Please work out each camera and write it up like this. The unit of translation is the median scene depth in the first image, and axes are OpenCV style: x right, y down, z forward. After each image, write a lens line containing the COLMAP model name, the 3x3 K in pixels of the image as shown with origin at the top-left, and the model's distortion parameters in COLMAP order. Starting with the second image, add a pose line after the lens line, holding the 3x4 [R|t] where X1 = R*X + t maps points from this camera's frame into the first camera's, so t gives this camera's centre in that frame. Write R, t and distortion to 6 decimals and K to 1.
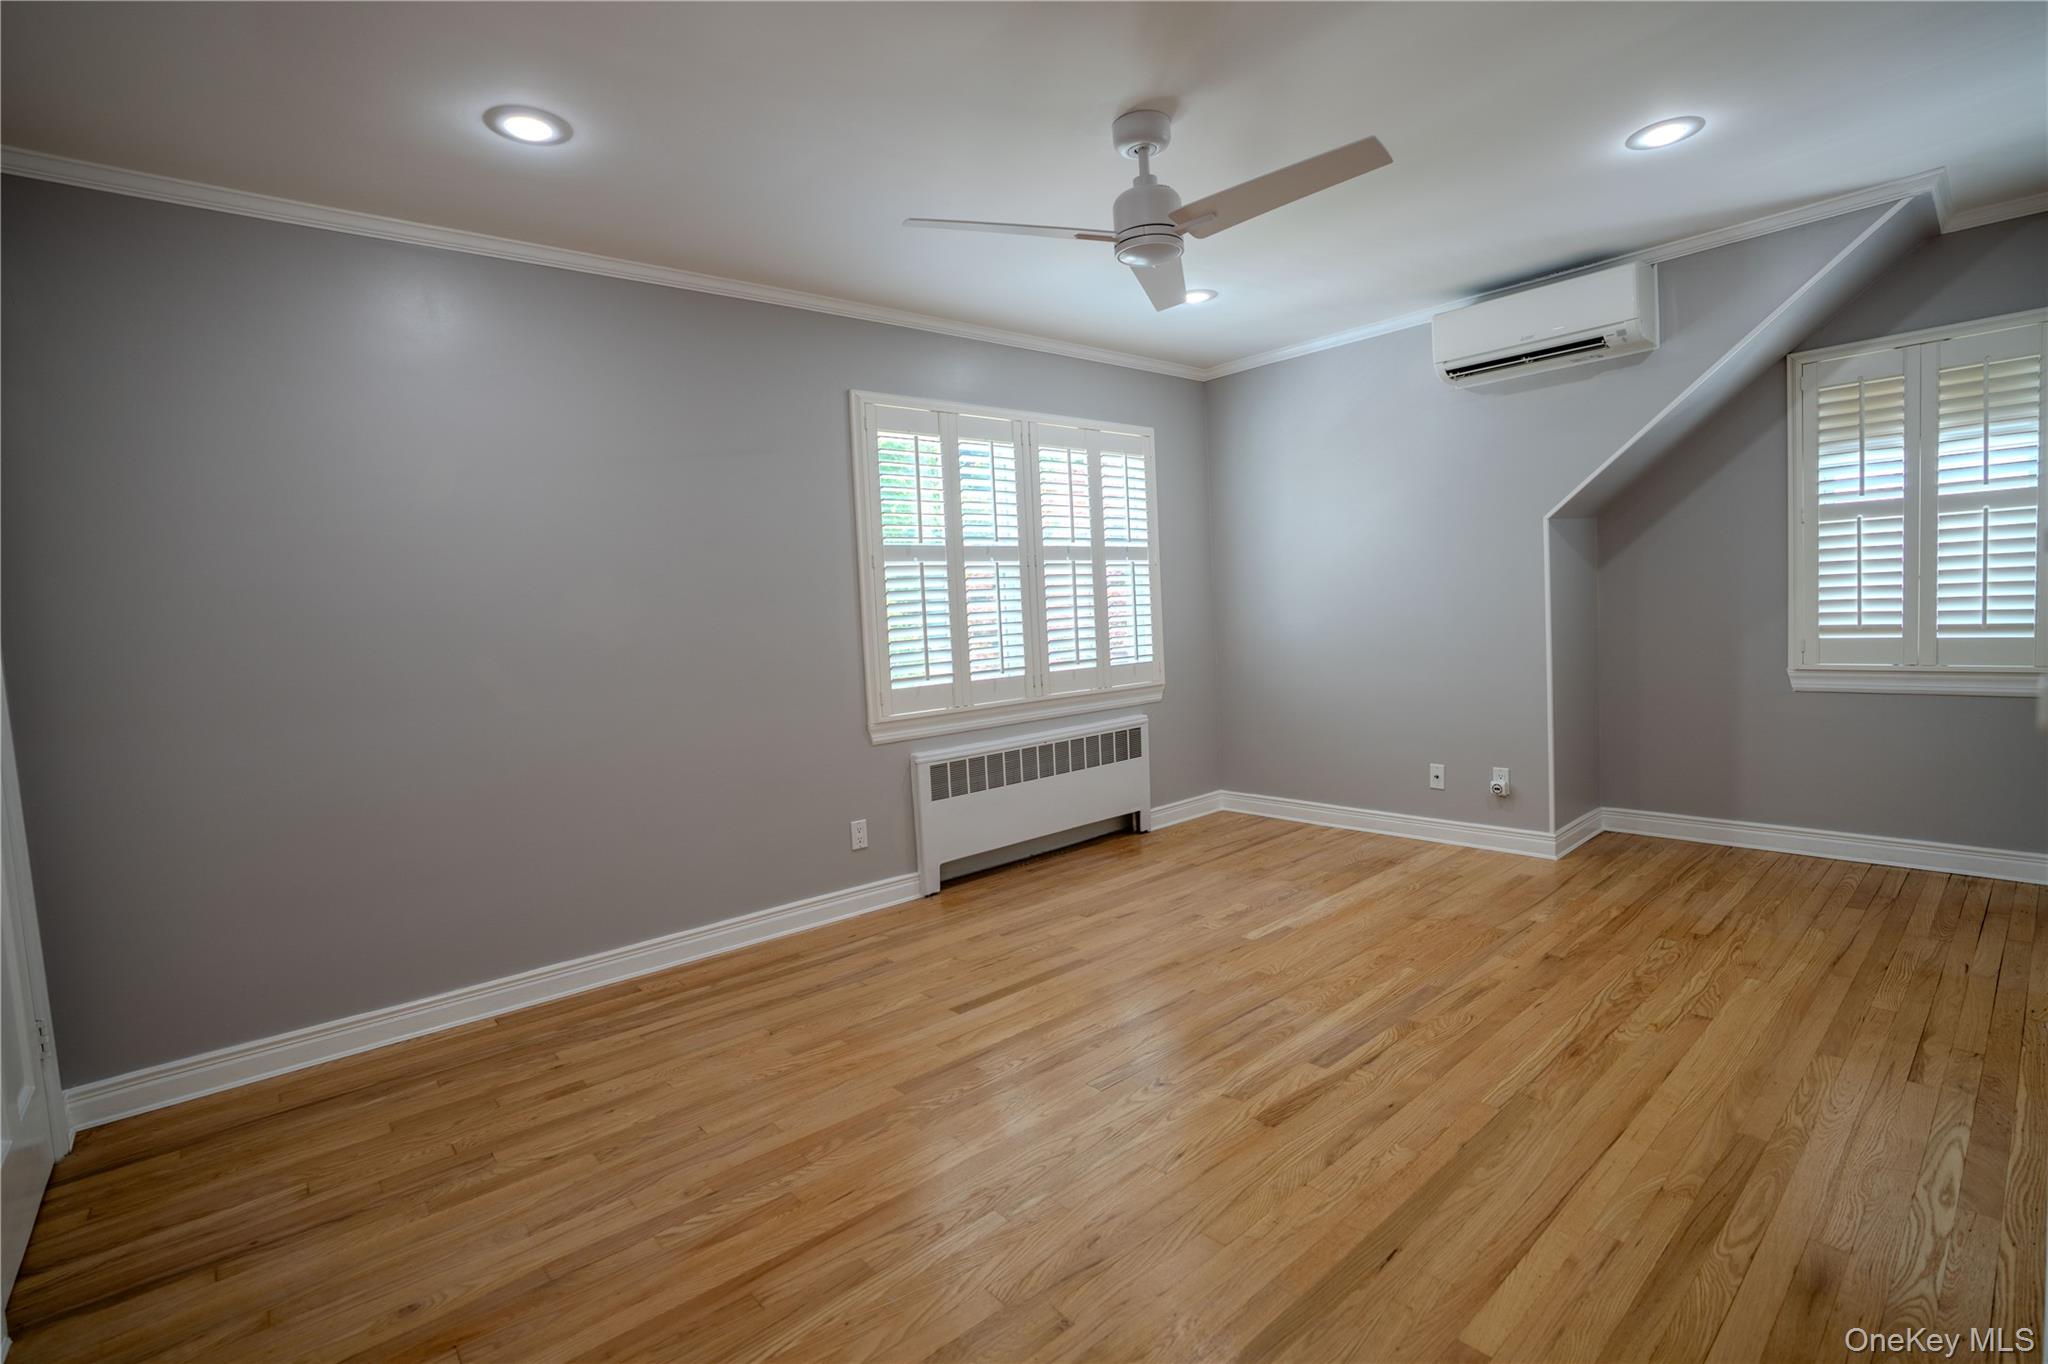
lens RADIAL K [[952.8, 0, 1024.0], [0, 952.8, 682.0], [0, 0, 1]] dist [-0.057577, 0.020400]
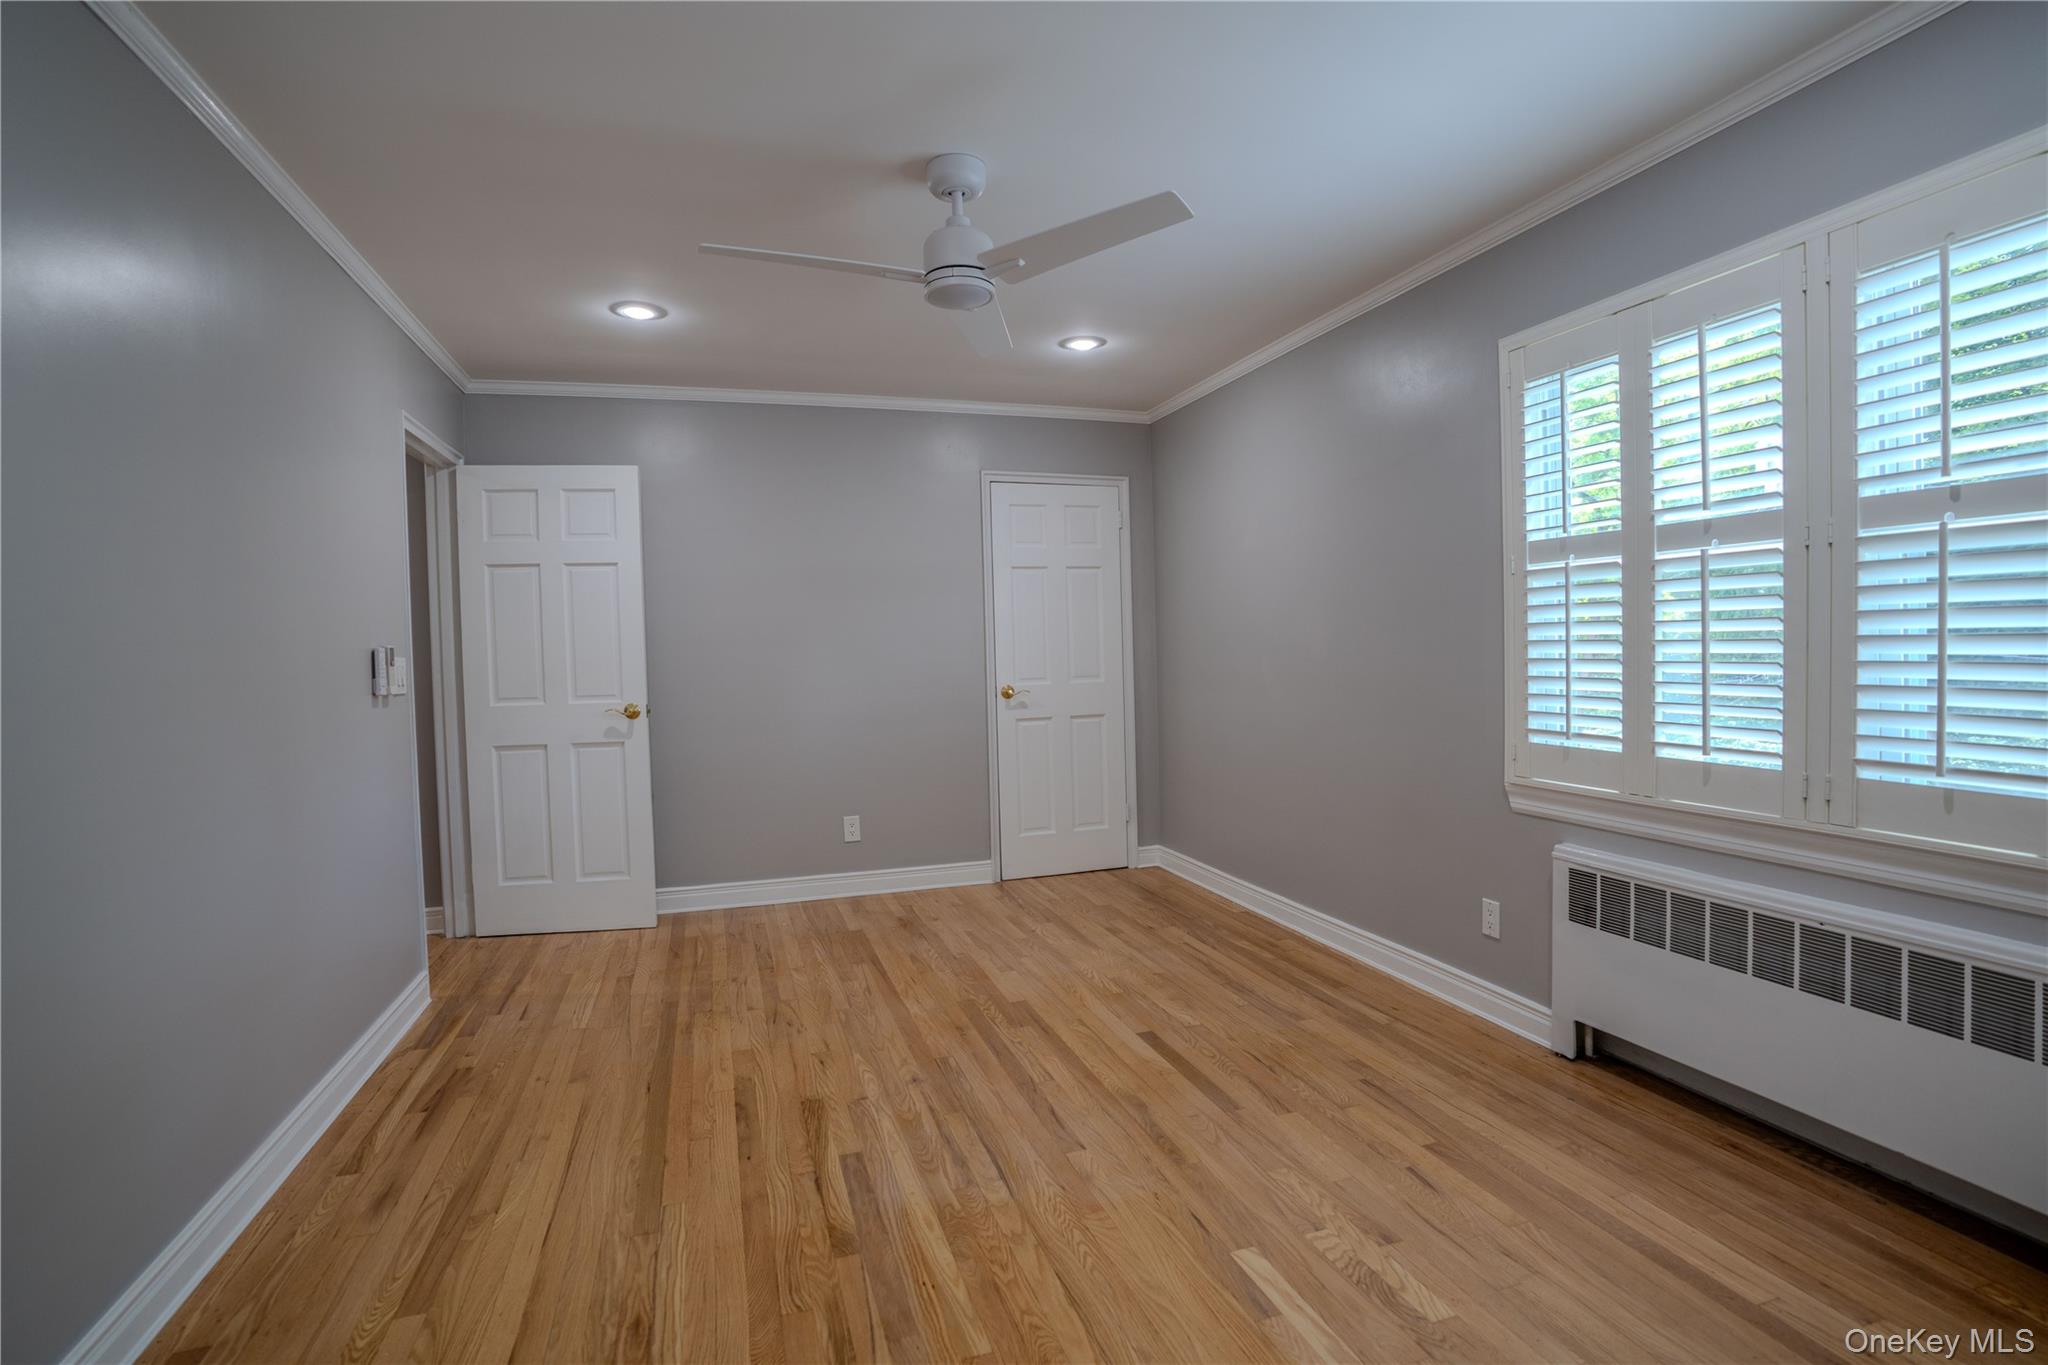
lens RADIAL K [[952.8, 0, 1024.0], [0, 952.8, 682.5], [0, 0, 1]] dist [-0.057577, 0.020400]
pose [[-0.386434, 0.093070, -0.917609, 0.734029], [-0.025346, 0.993448, 0.111437, -0.119799], [0.921969, 0.066321, -0.381543, 1.024744]]
